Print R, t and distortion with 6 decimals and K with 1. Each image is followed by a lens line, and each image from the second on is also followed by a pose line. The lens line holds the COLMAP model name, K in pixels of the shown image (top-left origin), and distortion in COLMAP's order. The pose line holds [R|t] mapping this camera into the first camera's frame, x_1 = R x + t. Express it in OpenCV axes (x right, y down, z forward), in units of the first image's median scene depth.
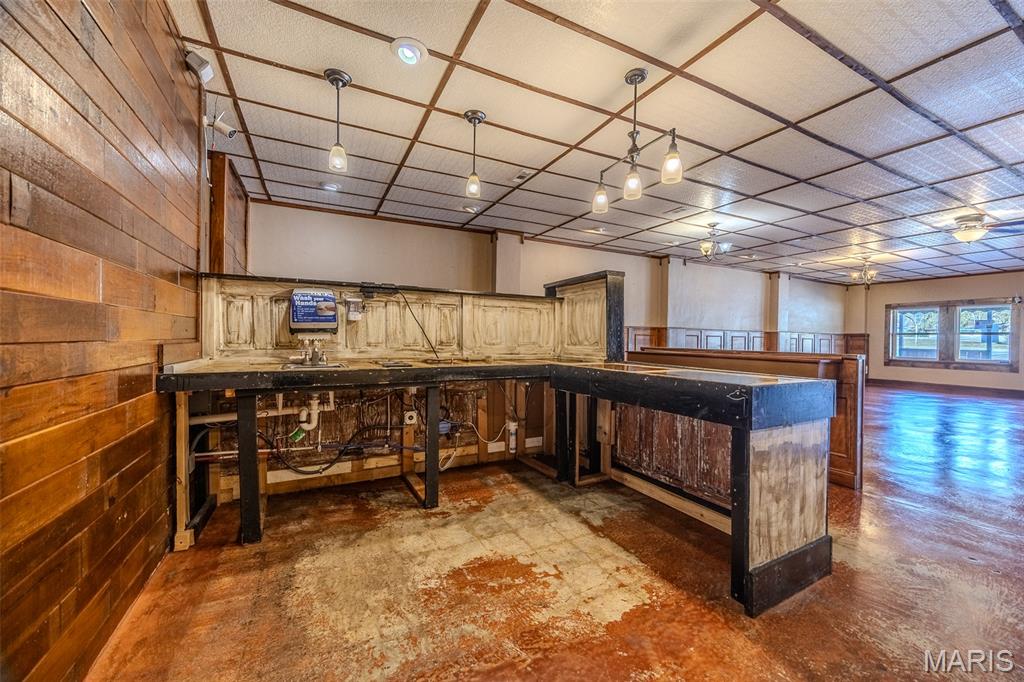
lens RADIAL K [[389.1, 0, 513.5], [0, 389.1, 339.6], [0, 0, 1]] dist [-0.002827, 0.000210]
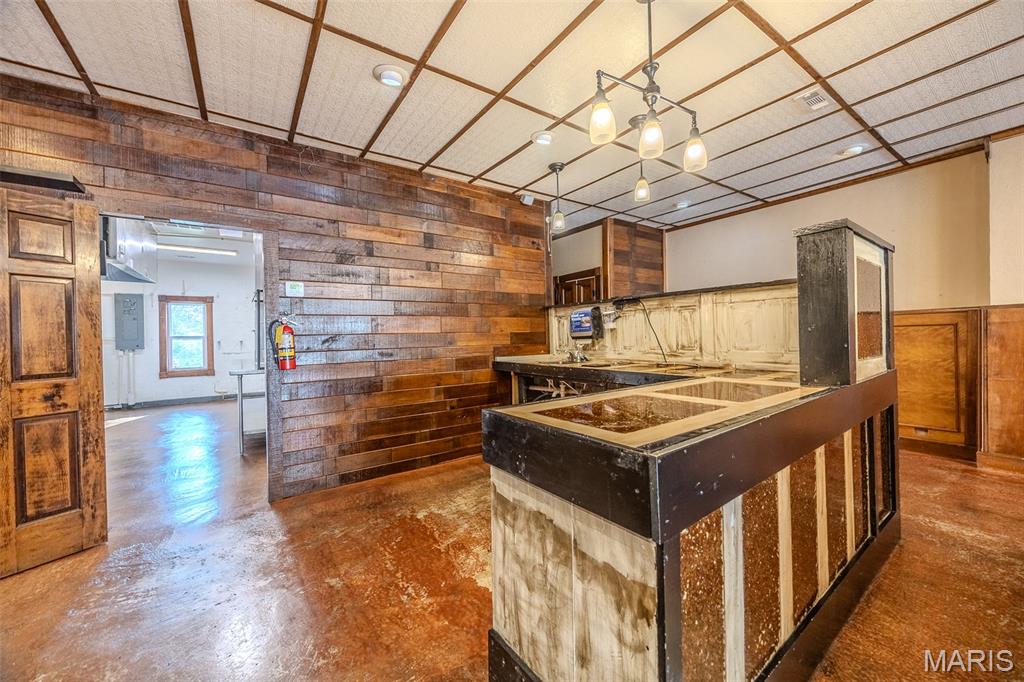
lens RADIAL K [[389.1, 0, 518.2], [0, 389.1, 336.1], [0, 0, 1]] dist [-0.002827, 0.000210]
pose [[0.149009, -0.012383, -0.988758, 0.837997], [0.016424, 0.999815, -0.010046, -0.017743], [0.988699, -0.014743, 0.149184, 0.538532]]
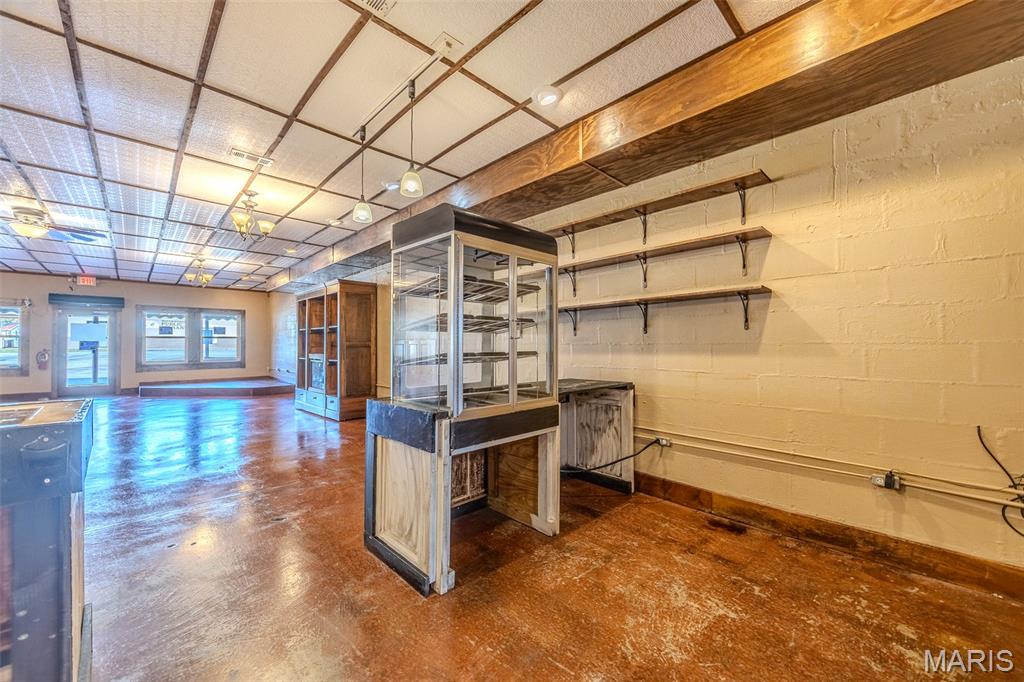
lens RADIAL K [[389.1, 0, 530.4], [0, 389.1, 337.9], [0, 0, 1]] dist [-0.002827, 0.000210]
pose [[-0.321878, 0.002114, 0.946779, -0.121932], [0.008399, 0.999965, 0.000623, -0.006223], [-0.946744, 0.008152, -0.321885, 0.278897]]
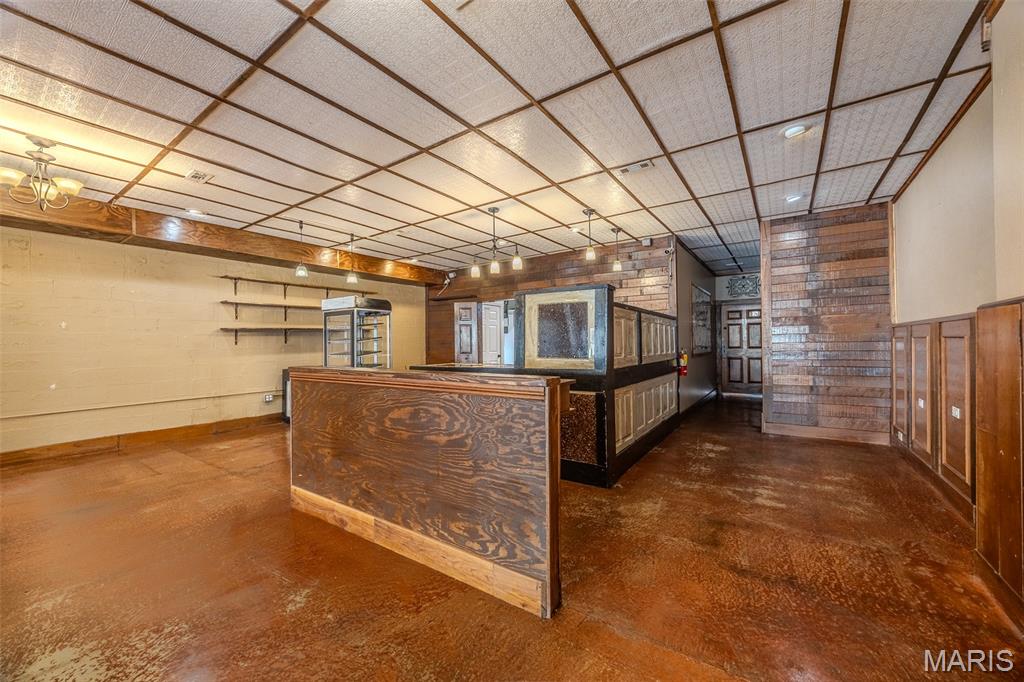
lens RADIAL K [[389.1, 0, 513.8], [0, 389.1, 344.7], [0, 0, 1]] dist [-0.002827, 0.000210]
pose [[-0.885161, -0.002718, -0.465277, 0.938937], [-0.003165, 0.999995, 0.000180, -0.019761], [0.465274, 0.001632, -0.885165, 2.313654]]
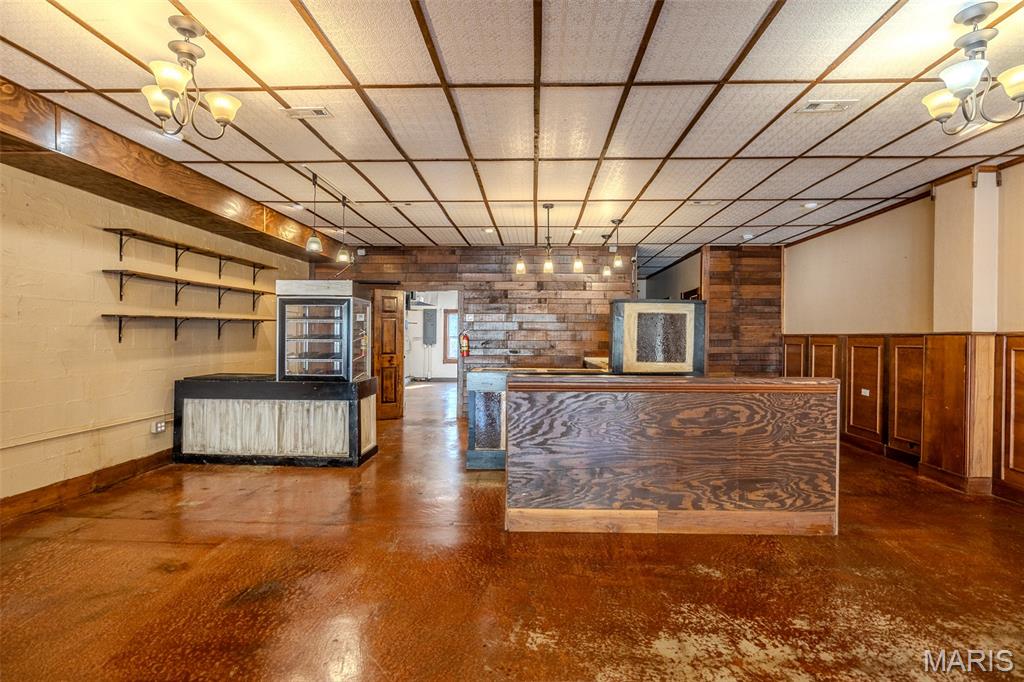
lens RADIAL K [[501.9, 0, 512.0], [0, 501.9, 341.1], [0, 0, 1]] dist [-0.015781, -0.000802]
pose [[-0.489731, -0.008439, -0.871833, 2.042550], [-0.018990, 0.999819, 0.000990, -0.043402], [0.871667, 0.017041, -0.489802, 1.694551]]
